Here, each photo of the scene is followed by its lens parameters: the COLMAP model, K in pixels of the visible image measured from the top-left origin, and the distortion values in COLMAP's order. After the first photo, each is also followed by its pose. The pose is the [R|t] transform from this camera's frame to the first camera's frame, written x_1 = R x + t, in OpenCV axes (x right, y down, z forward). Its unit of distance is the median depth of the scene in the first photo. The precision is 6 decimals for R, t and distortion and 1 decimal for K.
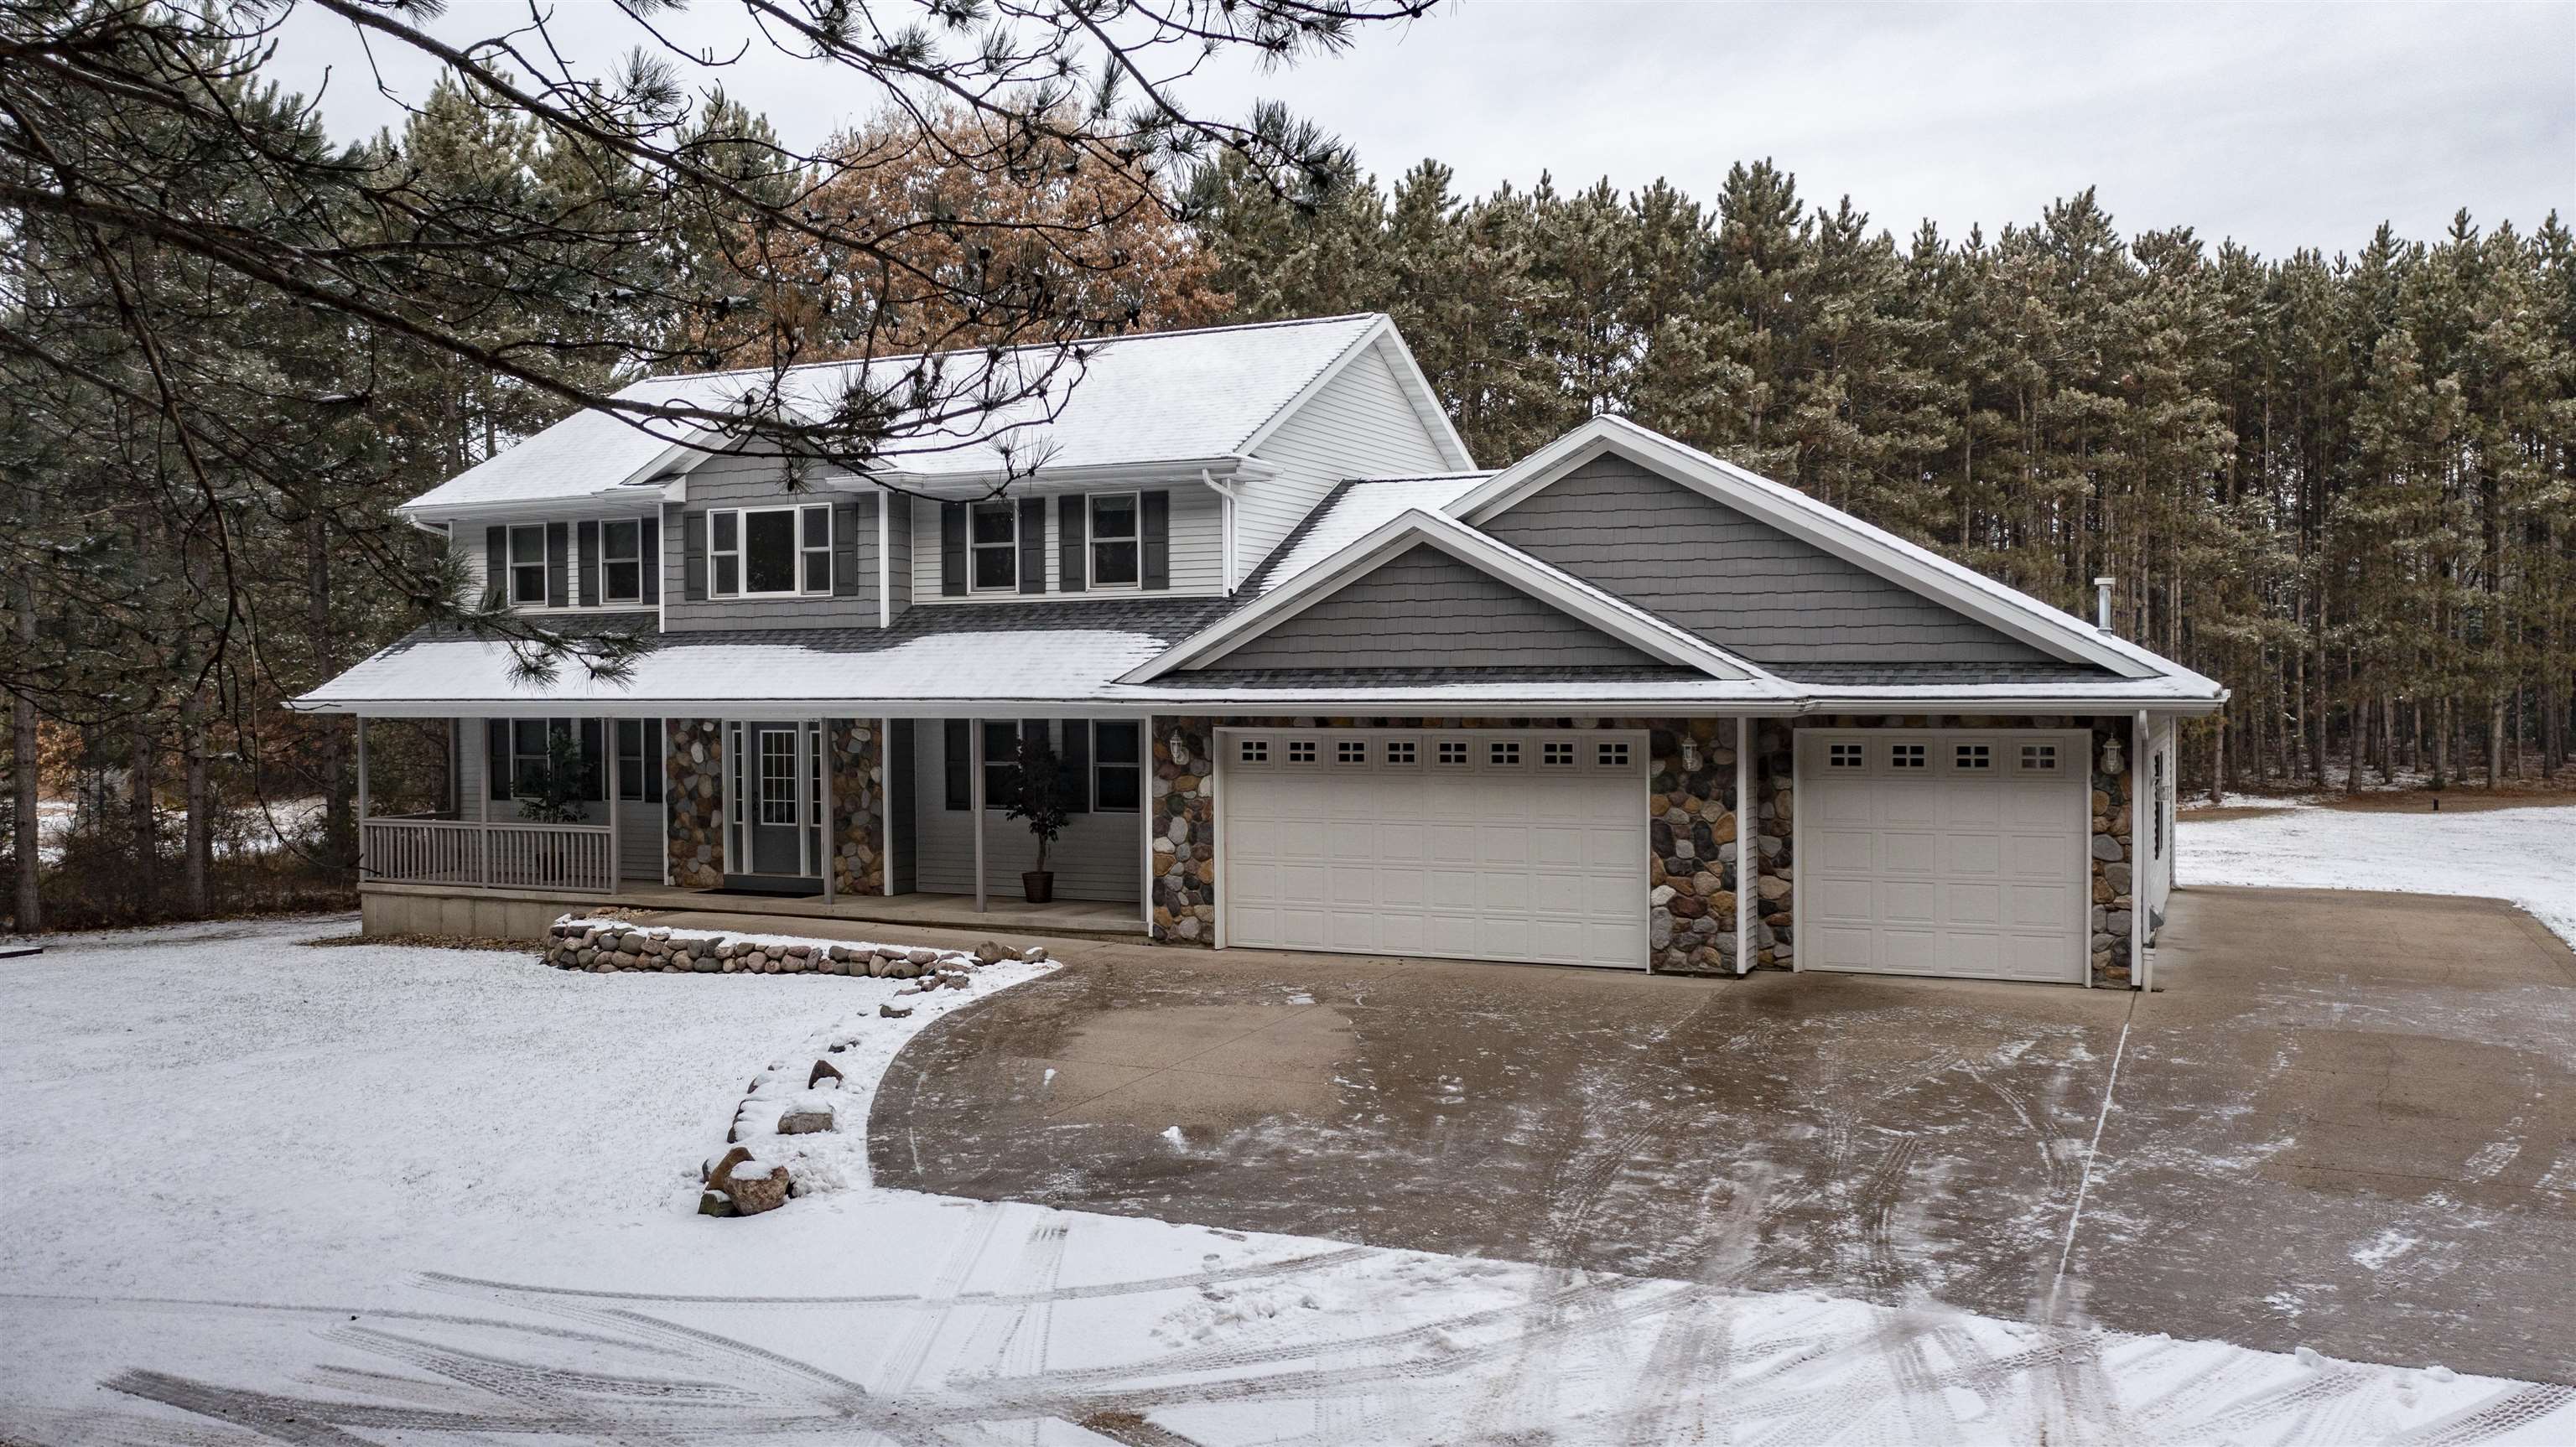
lens RADIAL K [[2036.9, 0, 1288.0], [0, 2036.9, 723.5], [0, 0, 1]] dist [-0.016892, 0.001815]
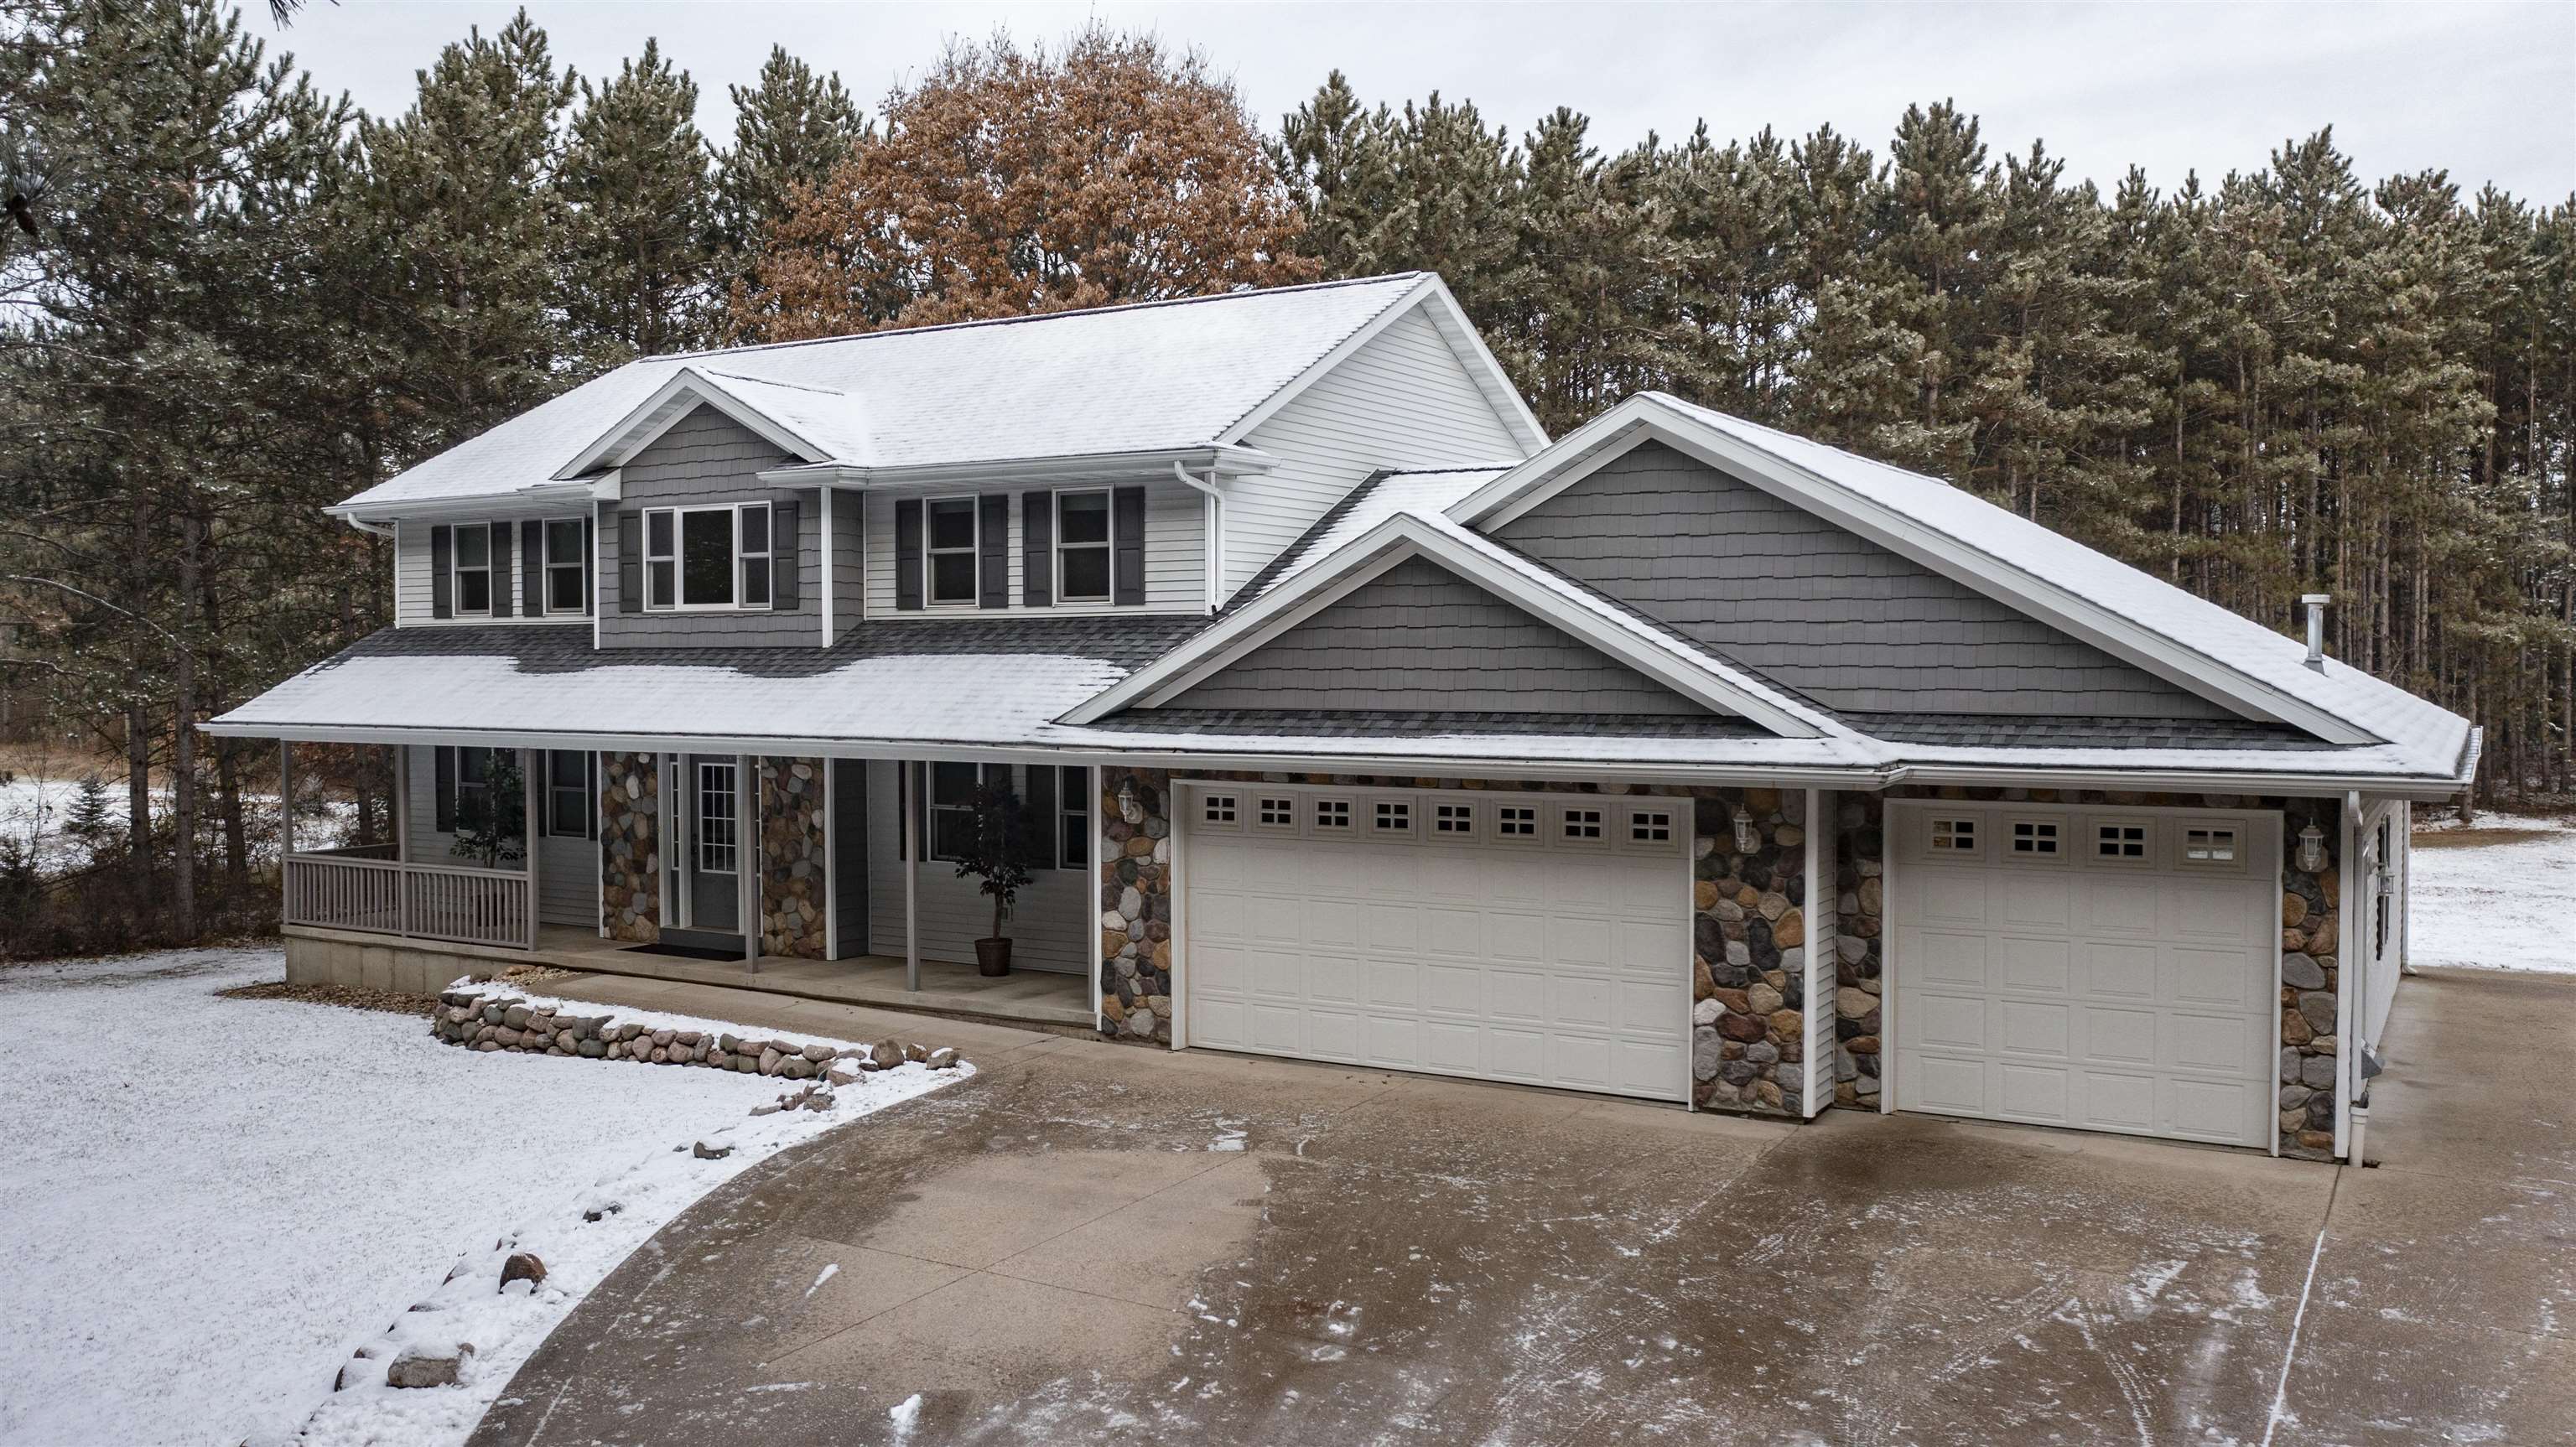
lens RADIAL K [[2036.9, 0, 1288.0], [0, 2036.9, 723.5], [0, 0, 1]] dist [-0.016892, 0.001815]
pose [[0.995041, 0.007779, -0.099165, 0.079162], [-0.006603, 0.999904, 0.012177, -0.026687], [0.099250, -0.011462, 0.994997, 0.167748]]
